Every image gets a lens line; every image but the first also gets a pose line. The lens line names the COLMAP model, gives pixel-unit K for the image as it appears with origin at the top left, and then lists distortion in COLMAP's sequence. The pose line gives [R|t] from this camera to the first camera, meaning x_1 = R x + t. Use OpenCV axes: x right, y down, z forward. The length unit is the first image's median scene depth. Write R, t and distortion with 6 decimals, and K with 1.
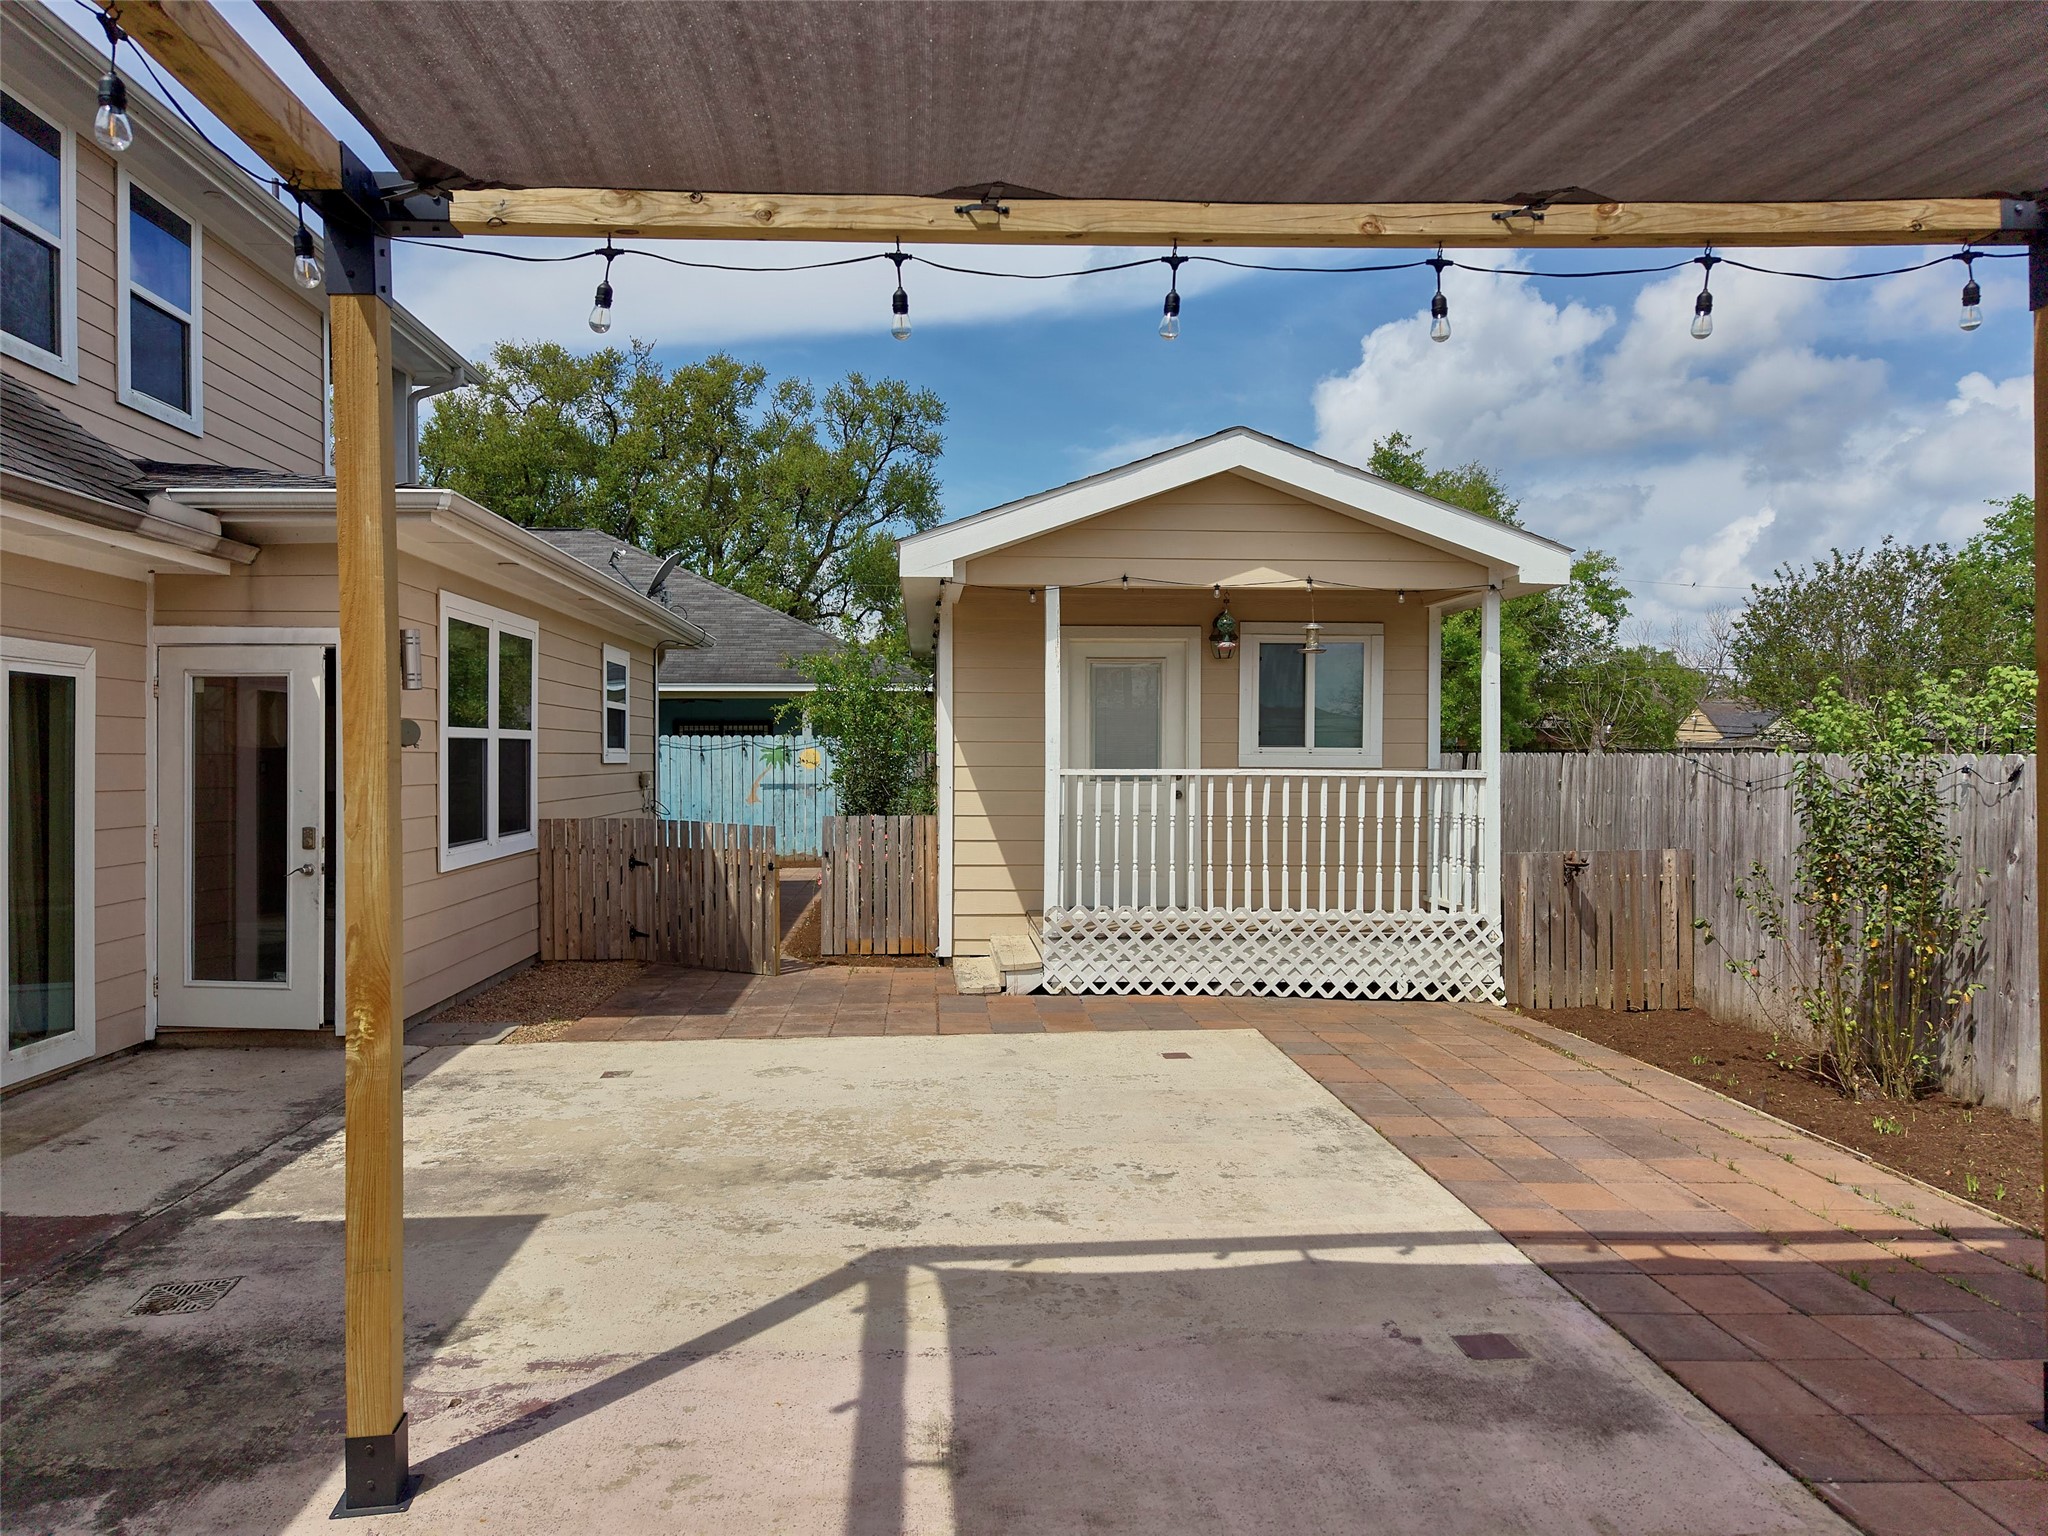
lens RADIAL K [[1390.2, 0, 1028.0], [0, 1390.2, 774.6], [0, 0, 1]] dist [0.015063, -0.018125]
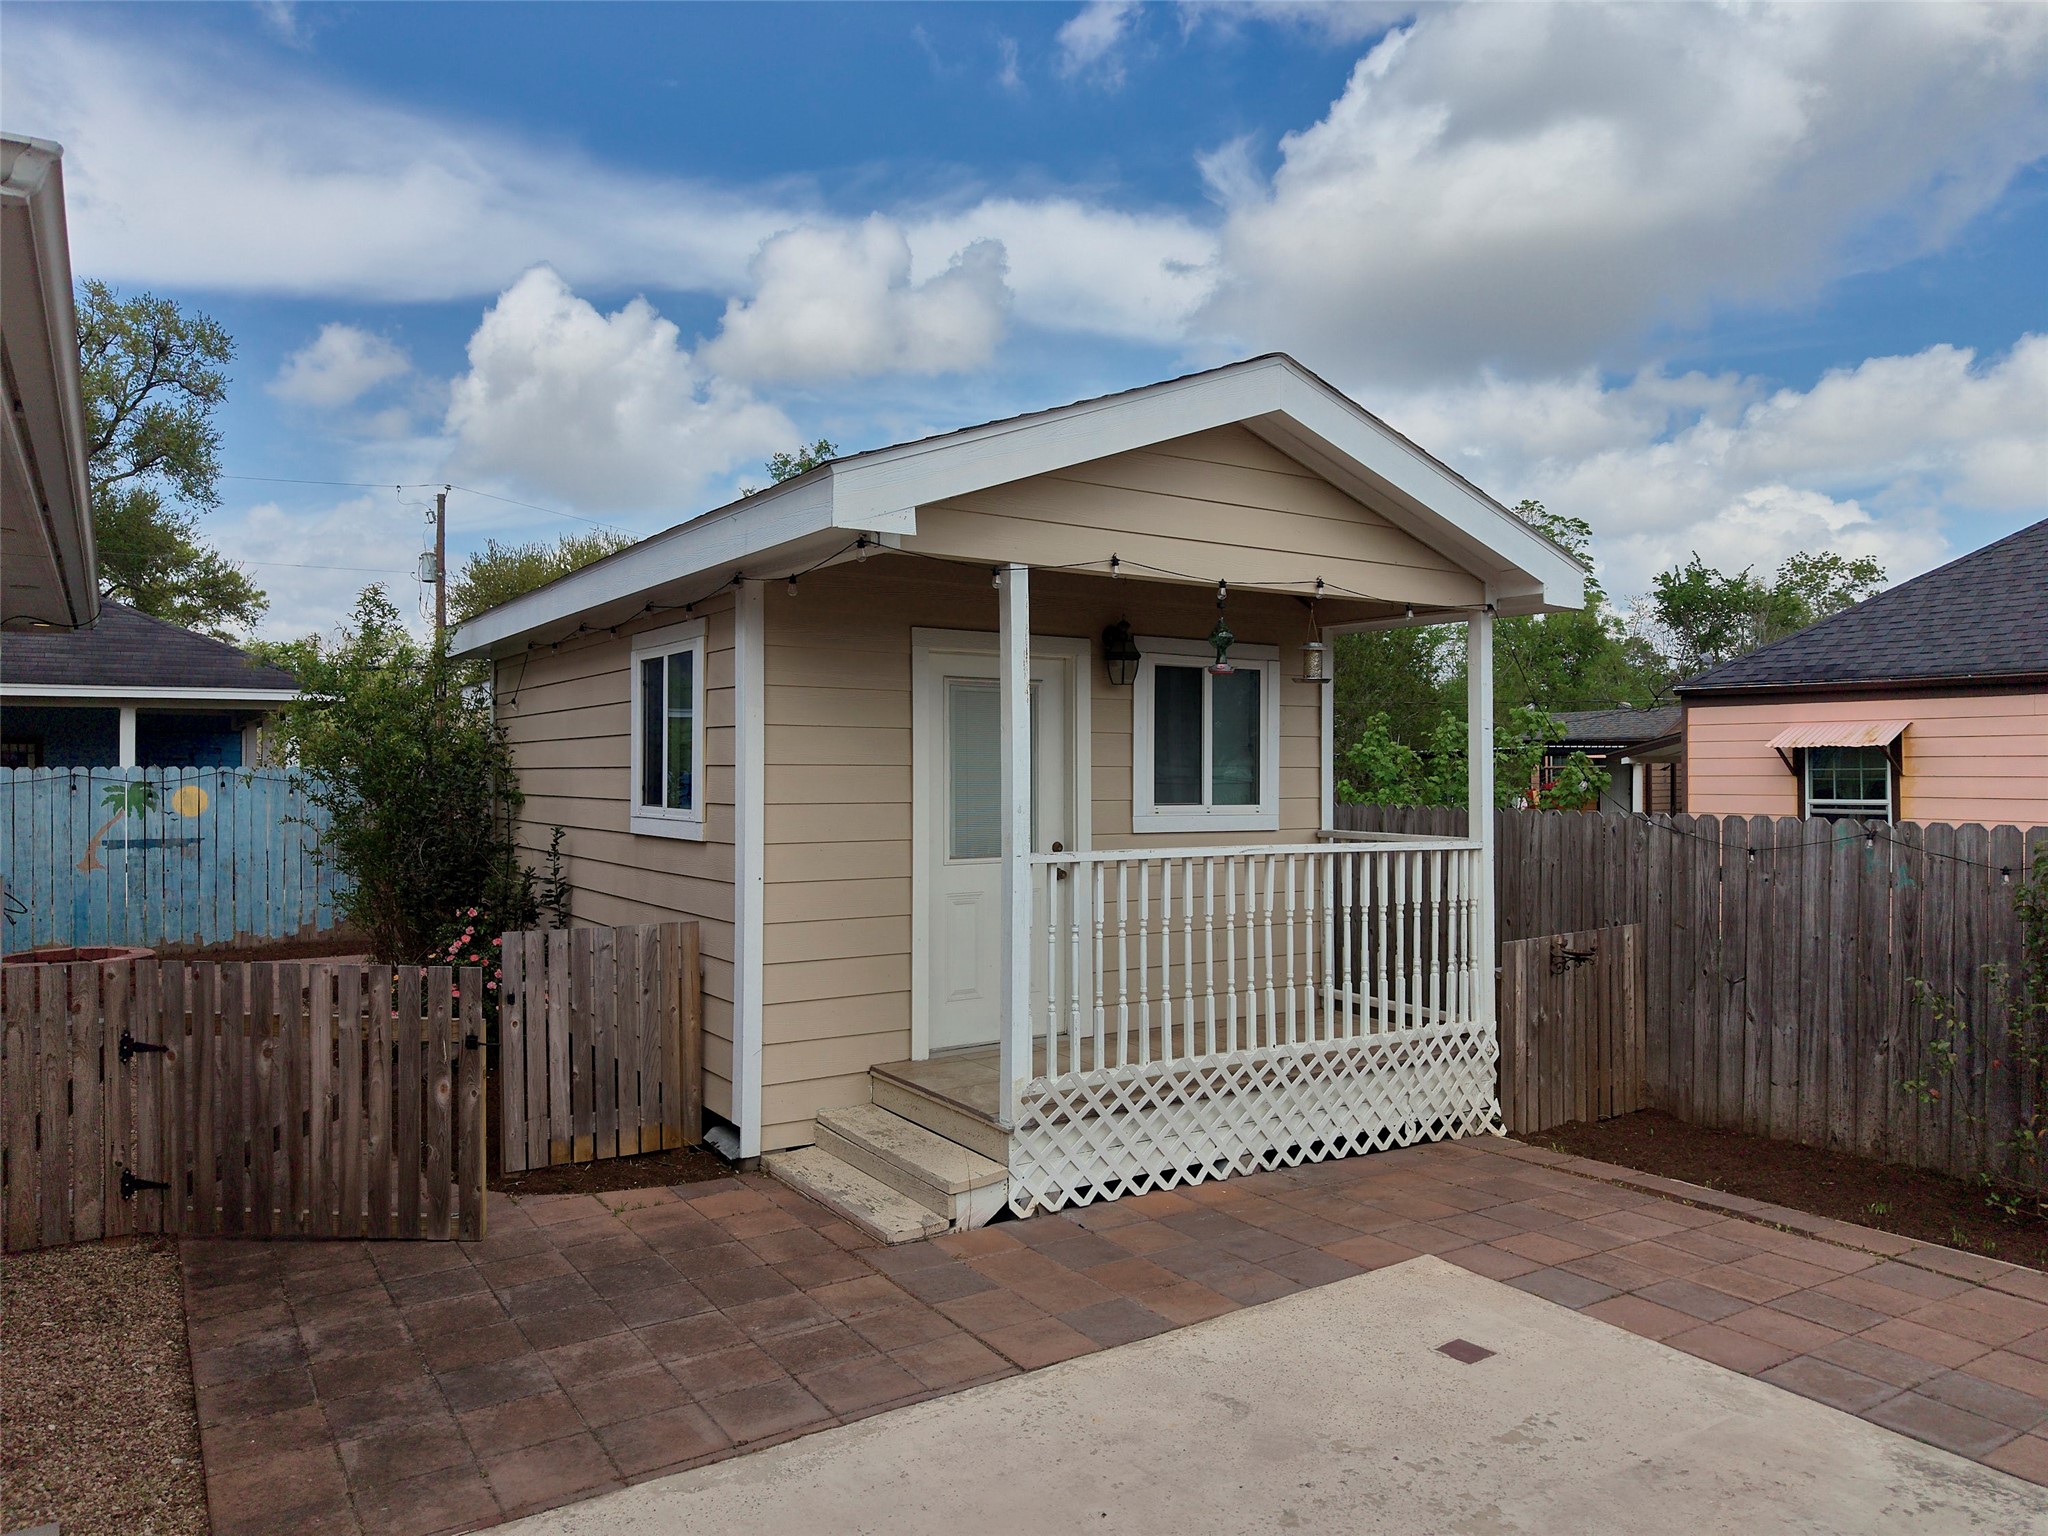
lens RADIAL K [[1390.2, 0, 1032.0], [0, 1390.2, 764.3], [0, 0, 1]] dist [0.015063, -0.018125]
pose [[0.873229, -0.000786, 0.487309, -0.259310], [0.007914, 0.999890, -0.012569, -0.034646], [-0.487245, 0.014833, 0.873139, 0.410584]]
